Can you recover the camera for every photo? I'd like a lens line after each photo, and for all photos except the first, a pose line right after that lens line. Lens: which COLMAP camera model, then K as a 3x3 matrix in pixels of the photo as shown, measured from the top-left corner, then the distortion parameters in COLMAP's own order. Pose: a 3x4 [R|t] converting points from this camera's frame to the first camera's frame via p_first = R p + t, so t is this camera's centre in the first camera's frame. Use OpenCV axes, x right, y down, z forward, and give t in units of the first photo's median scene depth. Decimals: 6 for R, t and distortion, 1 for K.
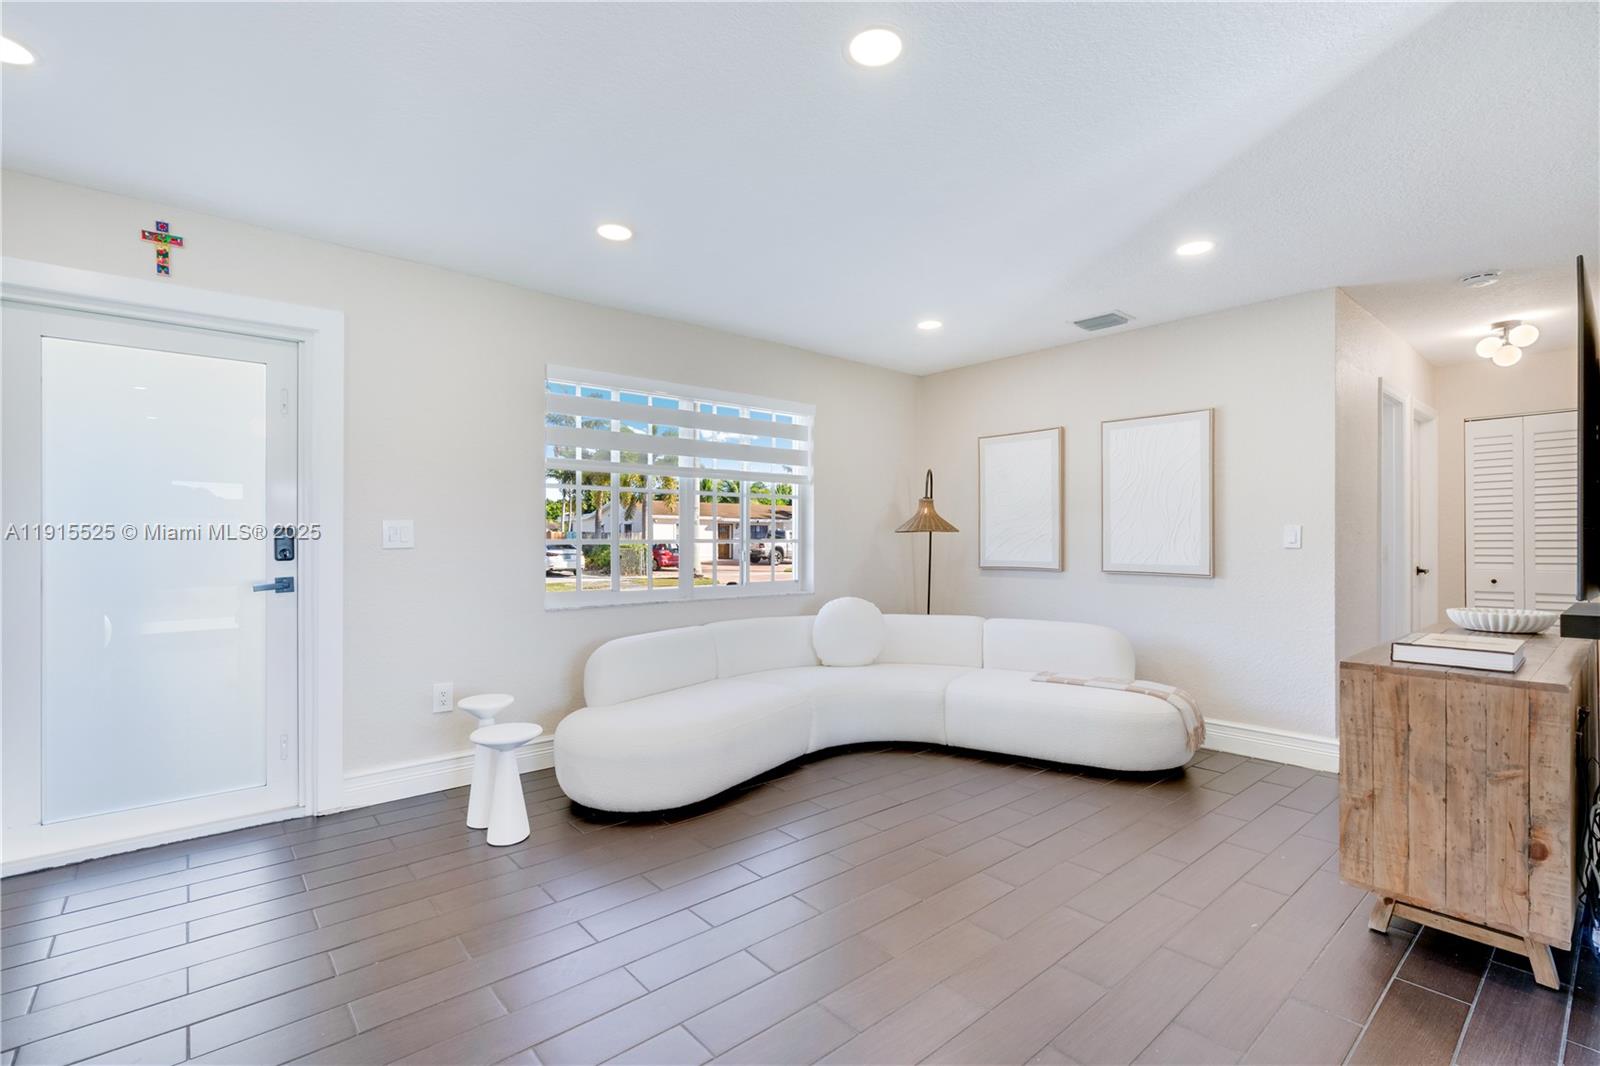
lens RADIAL K [[727.1, 0, 807.1], [0, 727.1, 535.5], [0, 0, 1]] dist [-0.008135, 0.004086]
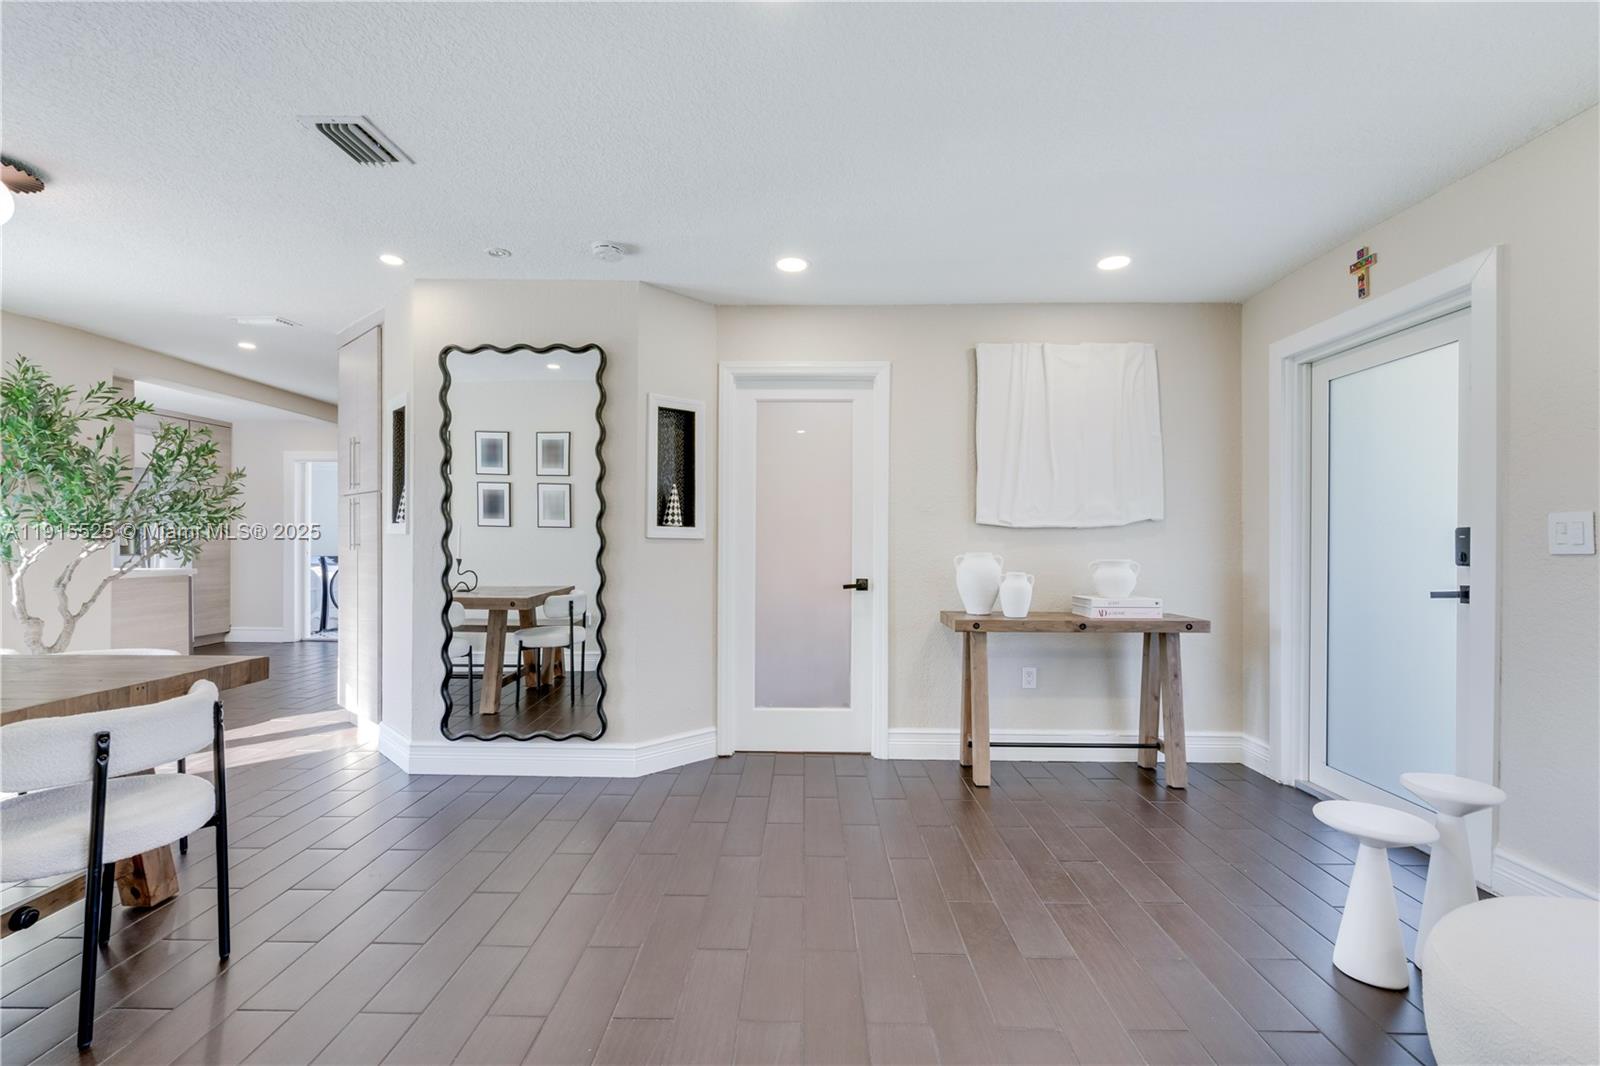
lens RADIAL K [[727.1, 0, 797.4], [0, 727.1, 538.9], [0, 0, 1]] dist [-0.008135, 0.004086]
pose [[-0.656308, -0.001813, -0.754491, 0.424662], [0.000199, 0.999997, -0.002576, 0.005141], [0.754493, -0.001841, -0.656305, 0.931663]]
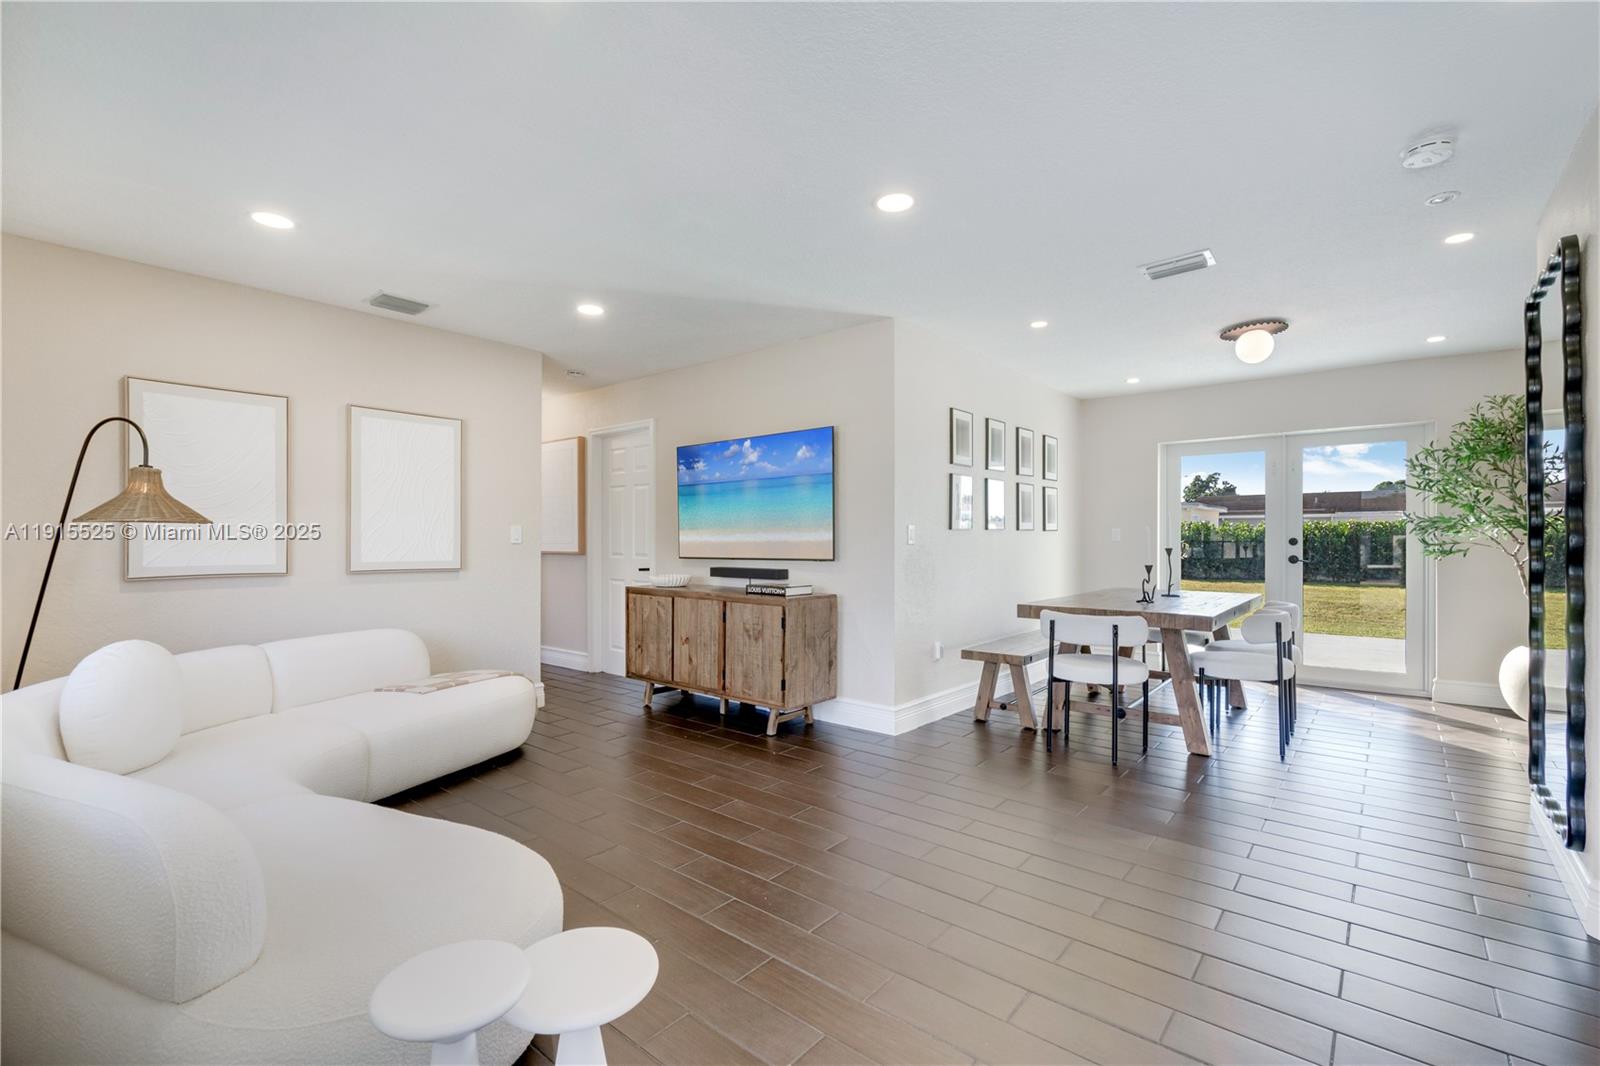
lens RADIAL K [[727.1, 0, 798.0], [0, 727.1, 539.5], [0, 0, 1]] dist [-0.008135, 0.004086]
pose [[-0.156822, 0.005135, 0.987614, -0.780807], [-0.004265, 0.999974, -0.005876, 0.016777], [-0.987618, -0.005133, -0.156795, 0.827983]]
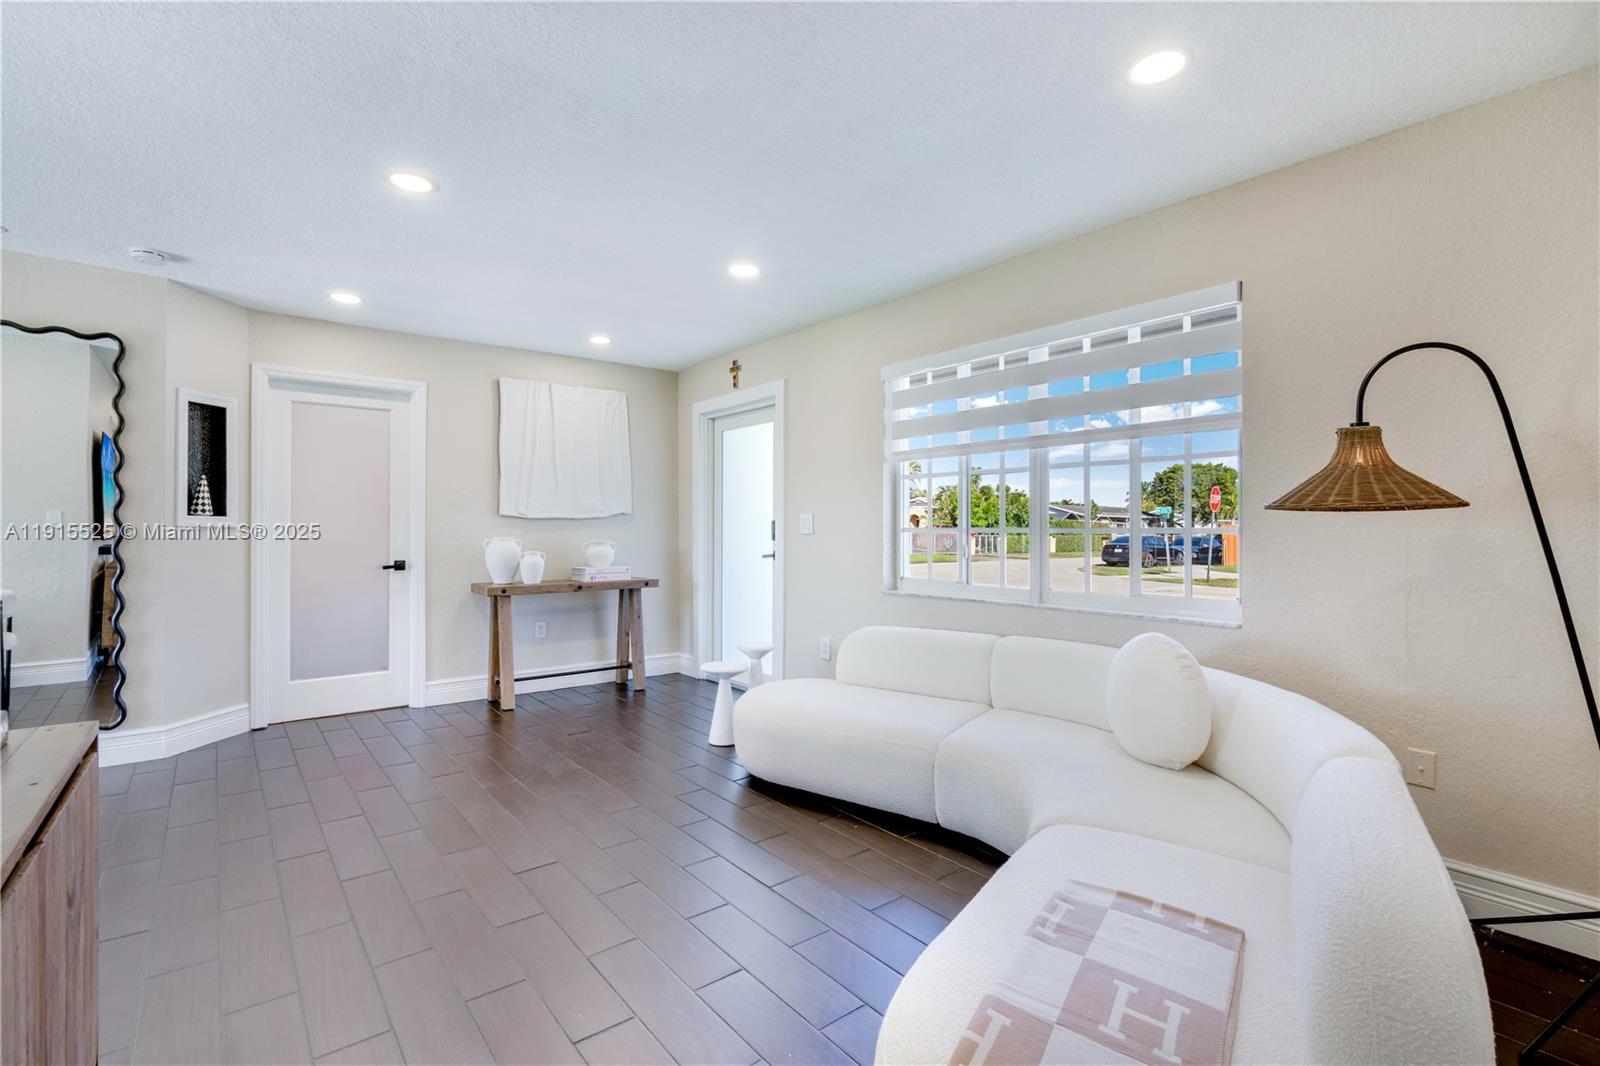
lens RADIAL K [[727.1, 0, 790.1], [0, 727.1, 524.2], [0, 0, 1]] dist [-0.008135, 0.004086]
pose [[-0.041649, -0.004252, -0.999123, 0.878330], [0.004466, 0.999980, -0.004441, 0.006239], [0.999122, -0.004647, -0.041629, 1.061490]]
